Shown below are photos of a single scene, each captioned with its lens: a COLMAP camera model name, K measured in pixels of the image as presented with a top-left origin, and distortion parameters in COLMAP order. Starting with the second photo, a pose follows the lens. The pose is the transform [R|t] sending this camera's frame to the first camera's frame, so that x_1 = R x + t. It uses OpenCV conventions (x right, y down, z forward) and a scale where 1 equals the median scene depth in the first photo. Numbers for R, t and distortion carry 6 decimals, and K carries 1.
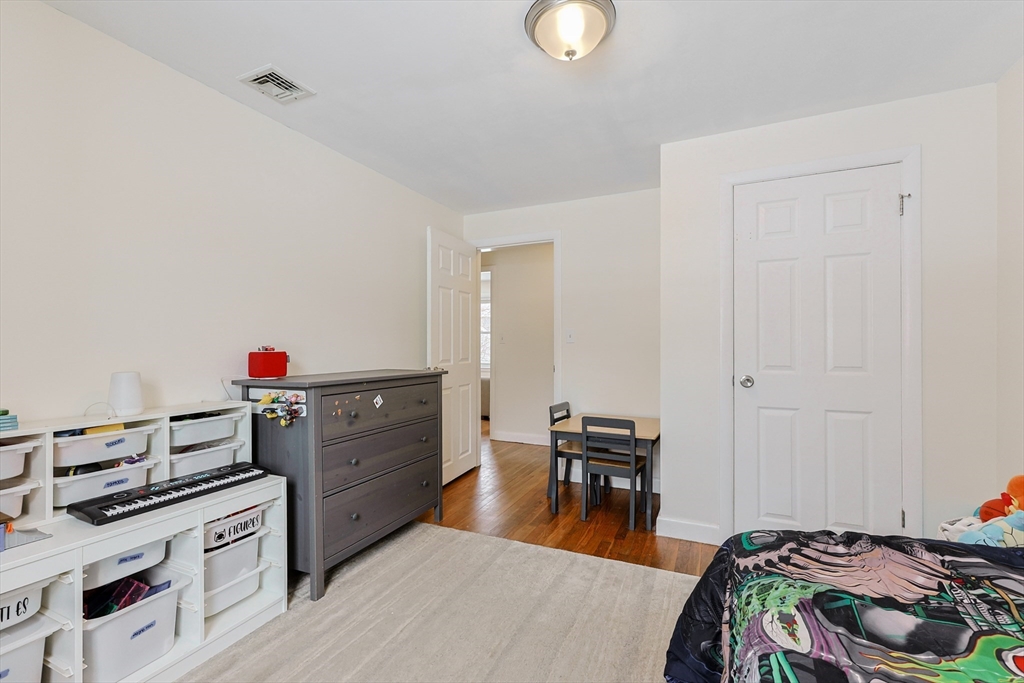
lens RADIAL K [[427.9, 0, 516.2], [0, 427.9, 344.3], [0, 0, 1]] dist [-0.000300, -0.000032]
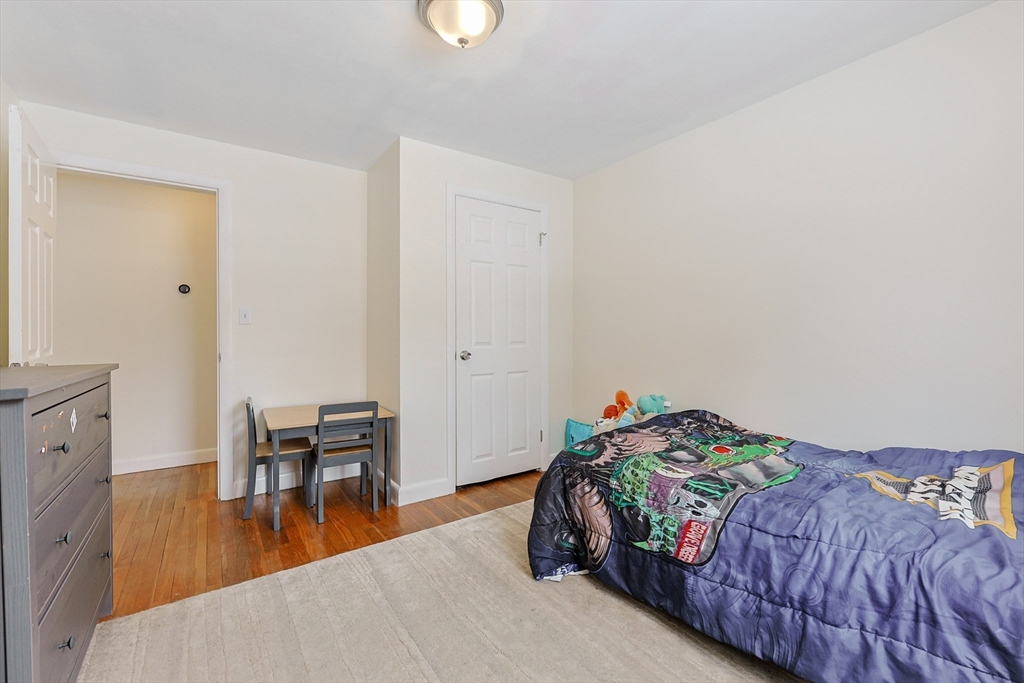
lens RADIAL K [[434.8, 0, 511.2], [0, 434.8, 334.3], [0, 0, 1]] dist [-0.002346, -0.000374]
pose [[0.513836, -0.001446, 0.857887, -0.520964], [0.002987, 0.999996, -0.000103, 0.027711], [-0.857883, 0.002616, 0.513838, 0.250250]]
